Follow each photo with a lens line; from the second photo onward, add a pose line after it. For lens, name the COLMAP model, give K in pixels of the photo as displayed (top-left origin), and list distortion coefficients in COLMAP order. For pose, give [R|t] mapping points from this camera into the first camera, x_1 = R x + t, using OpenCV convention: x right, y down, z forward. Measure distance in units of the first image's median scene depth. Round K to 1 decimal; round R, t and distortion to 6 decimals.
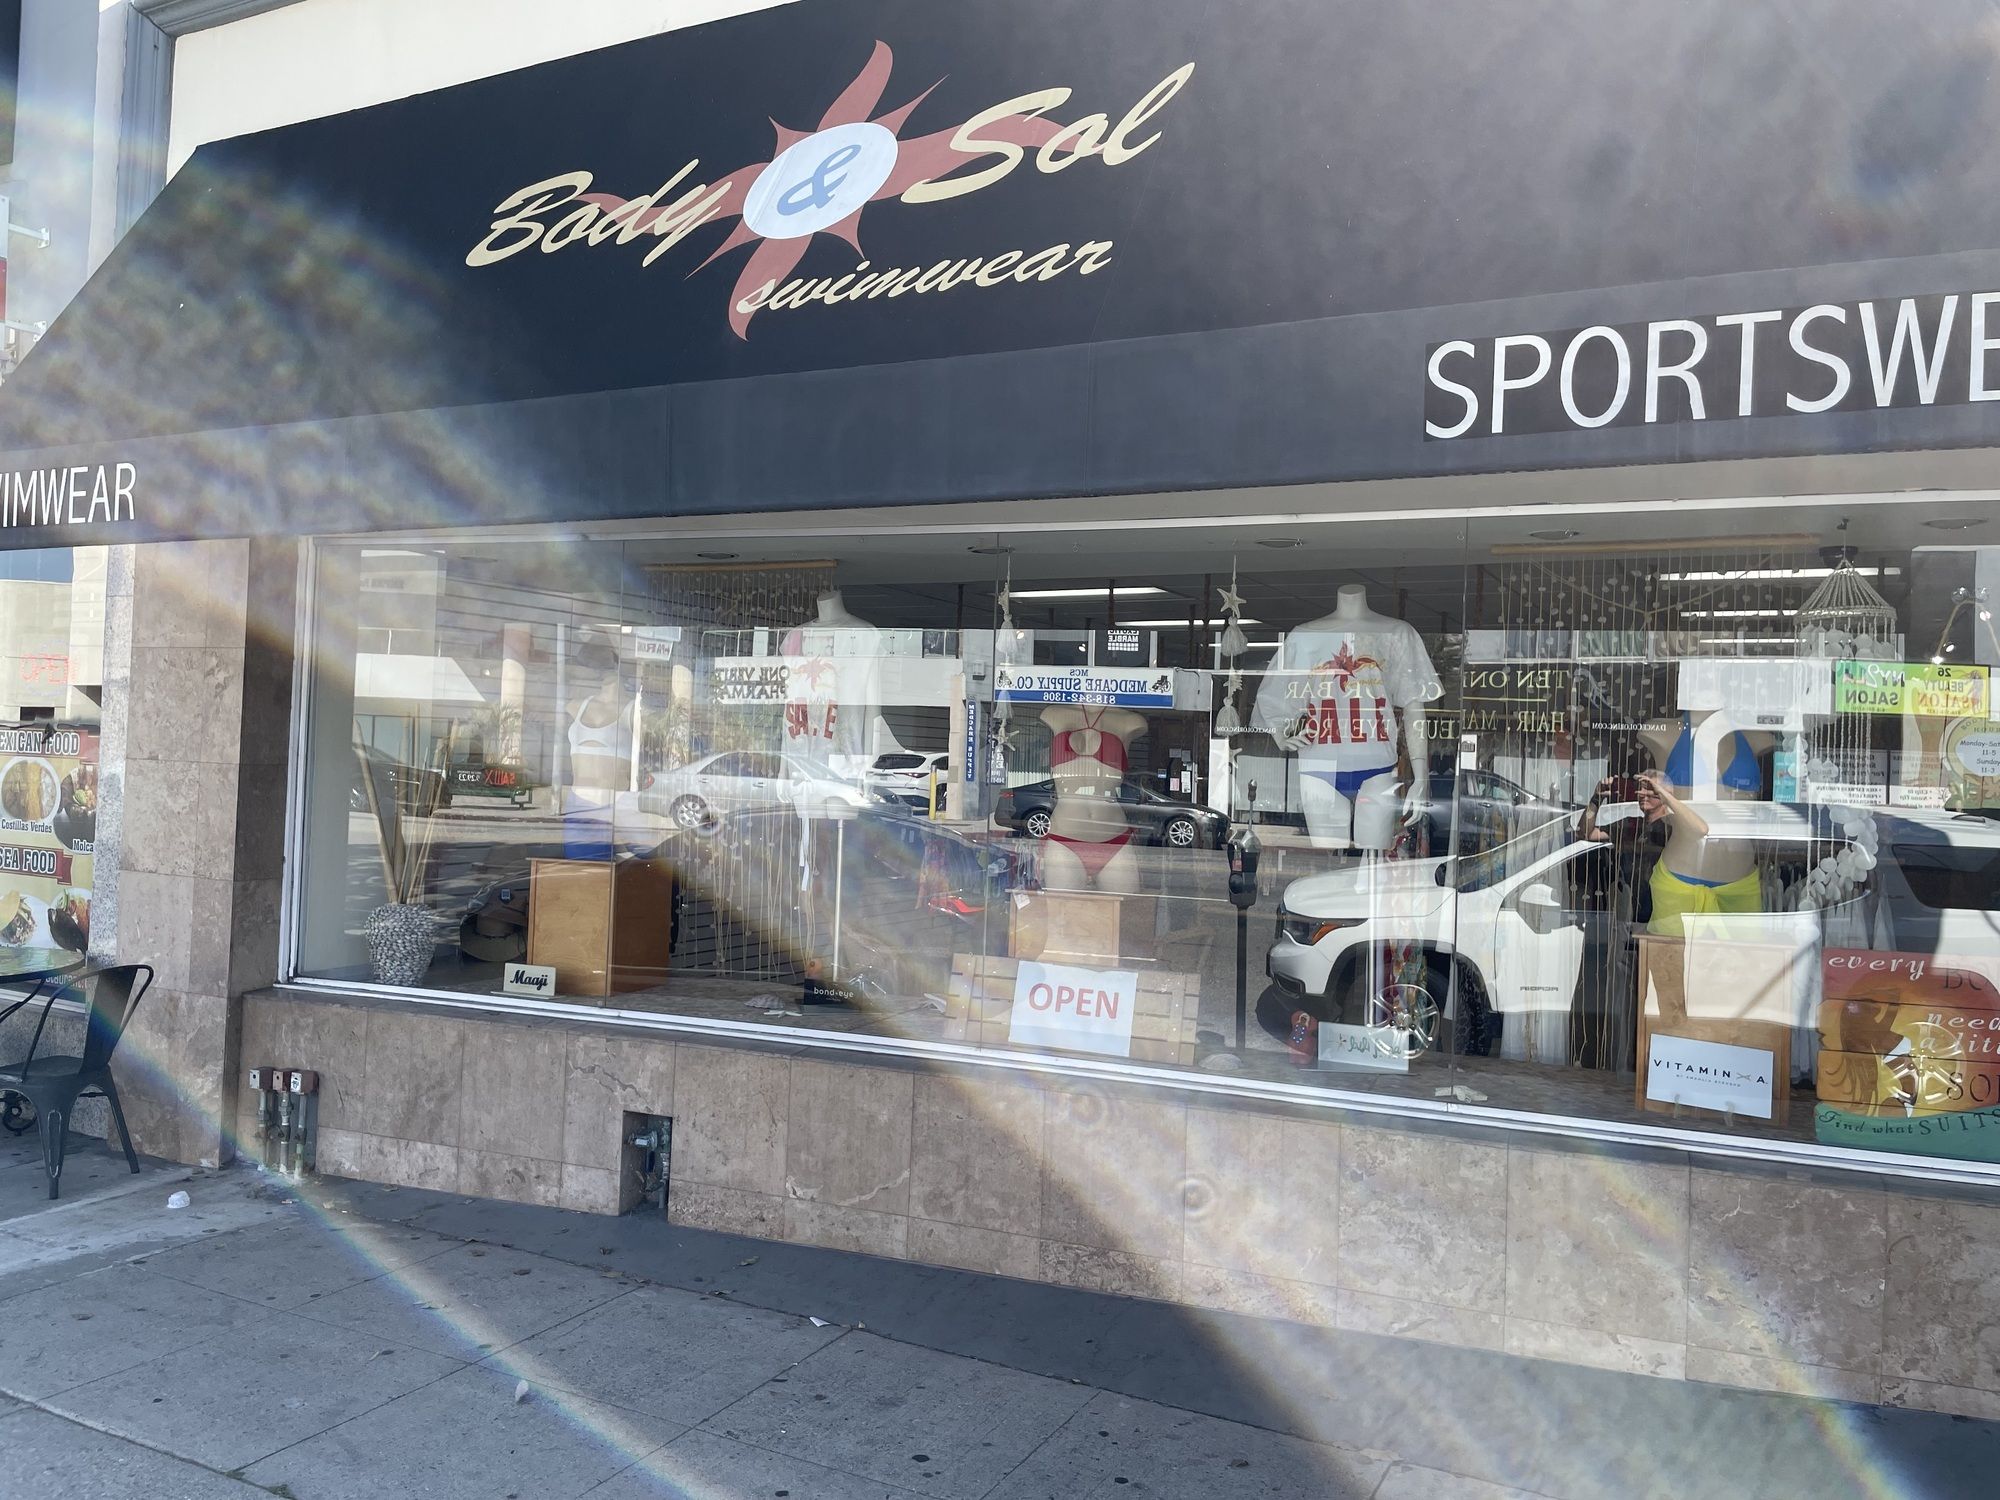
lens RADIAL K [[1516.1, 0, 996.1], [0, 1516.1, 729.1], [0, 0, 1]] dist [0.095544, -0.131480]
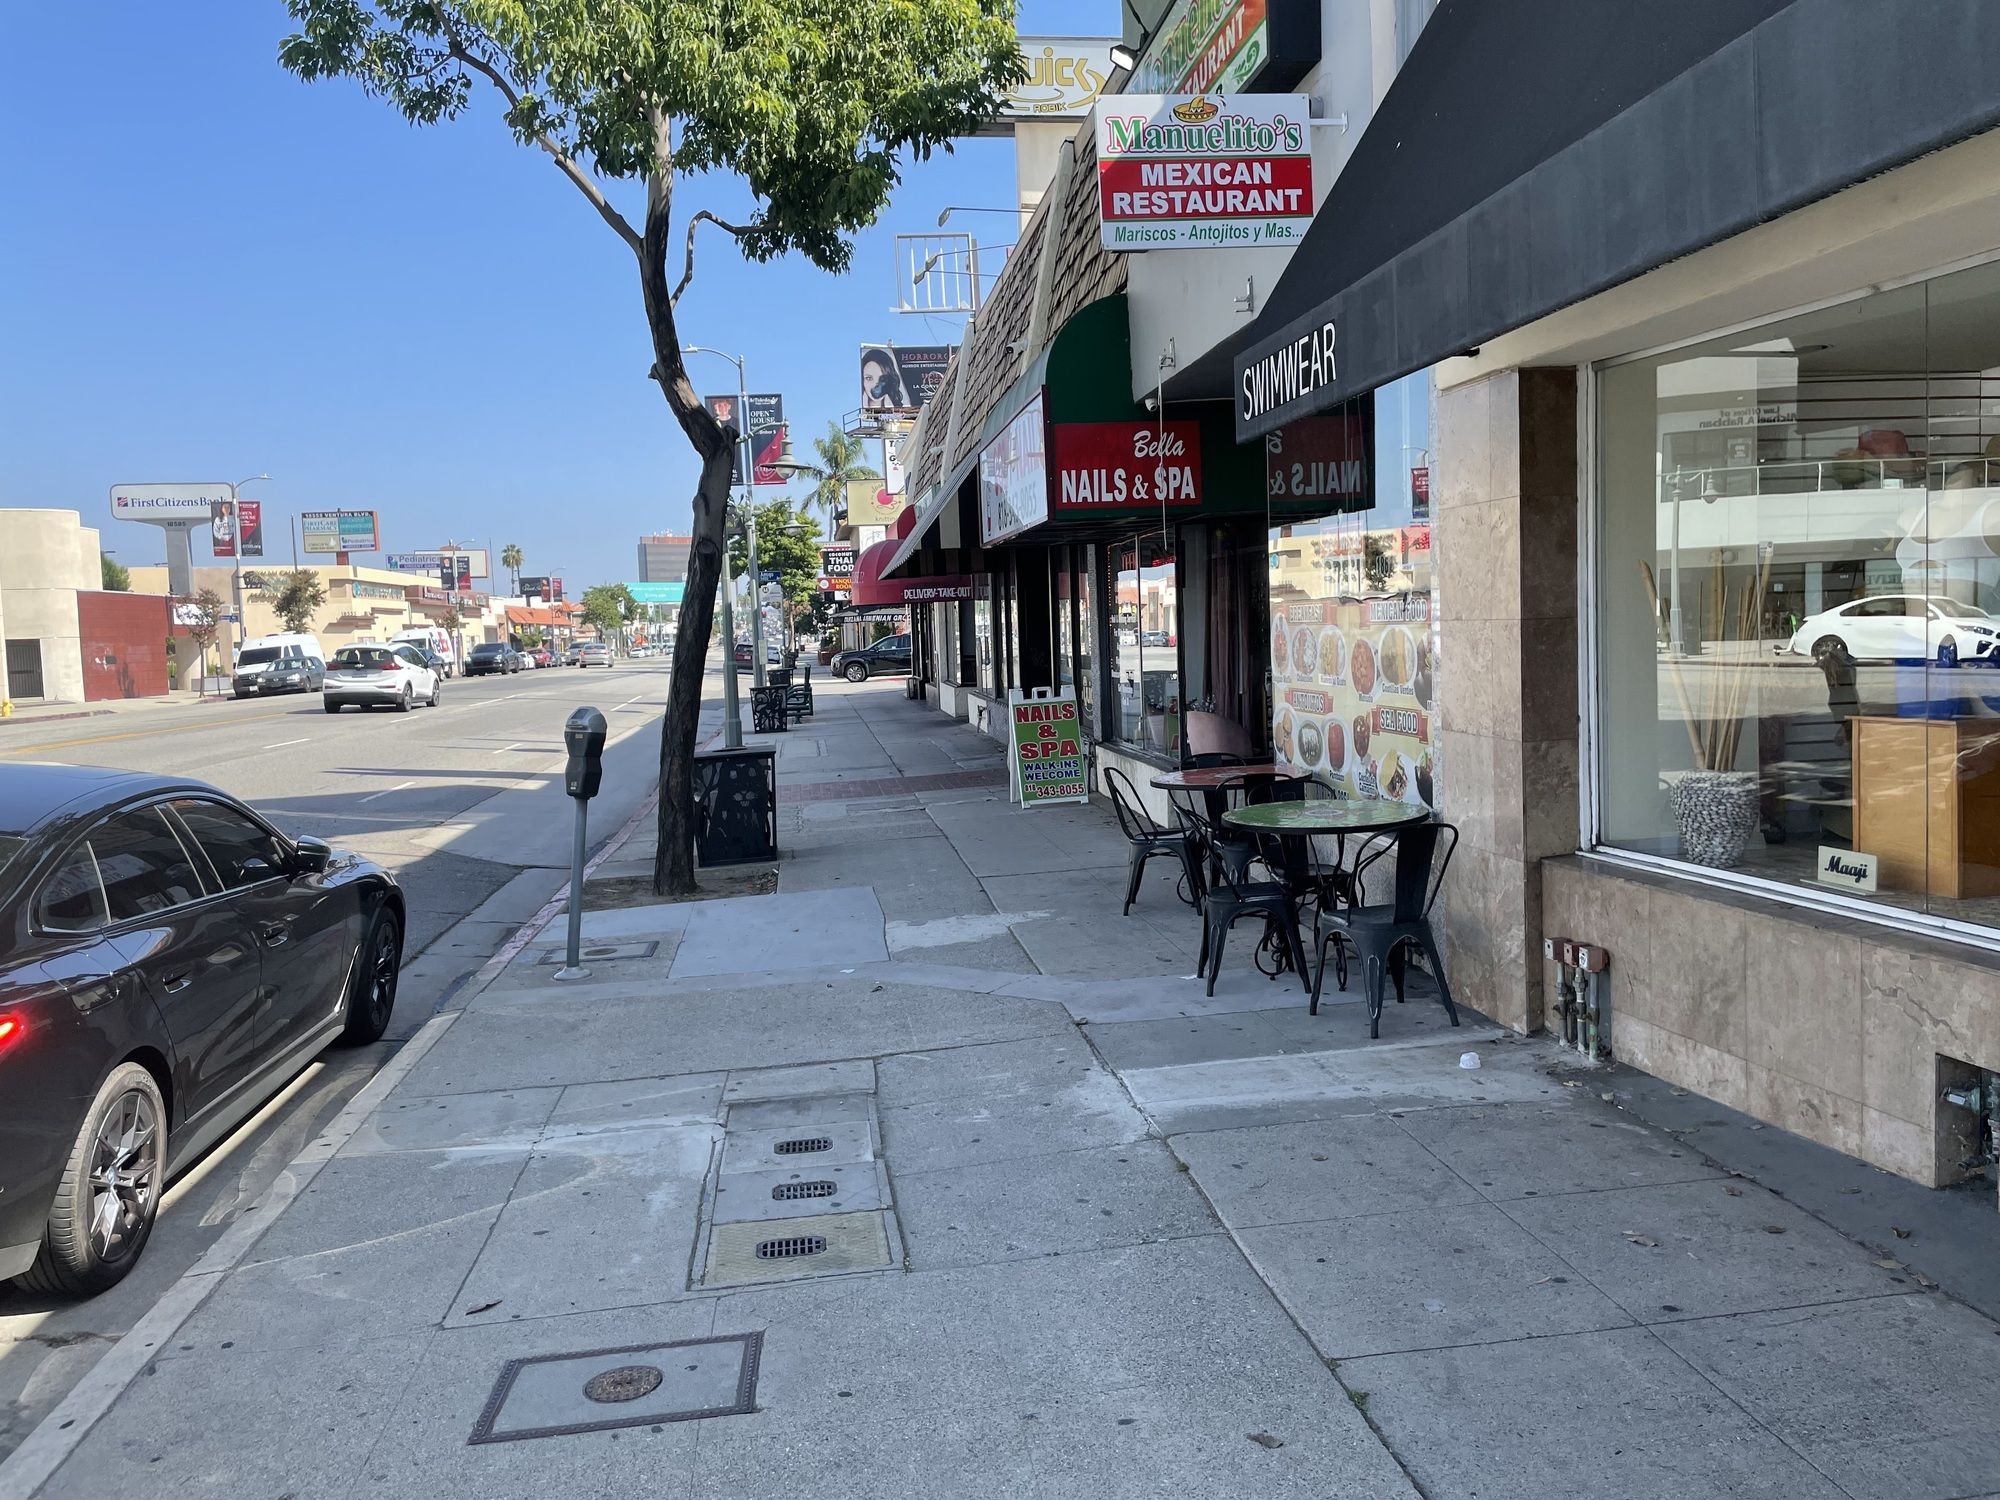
lens RADIAL K [[1516.1, 0, 996.1], [0, 1516.1, 729.1], [0, 0, 1]] dist [0.095544, -0.131480]
pose [[0.569161, -0.002033, -0.822223, 0.107028], [0.077373, 0.995692, 0.051097, 0.018096], [0.818577, -0.092700, 0.566867, 0.205821]]
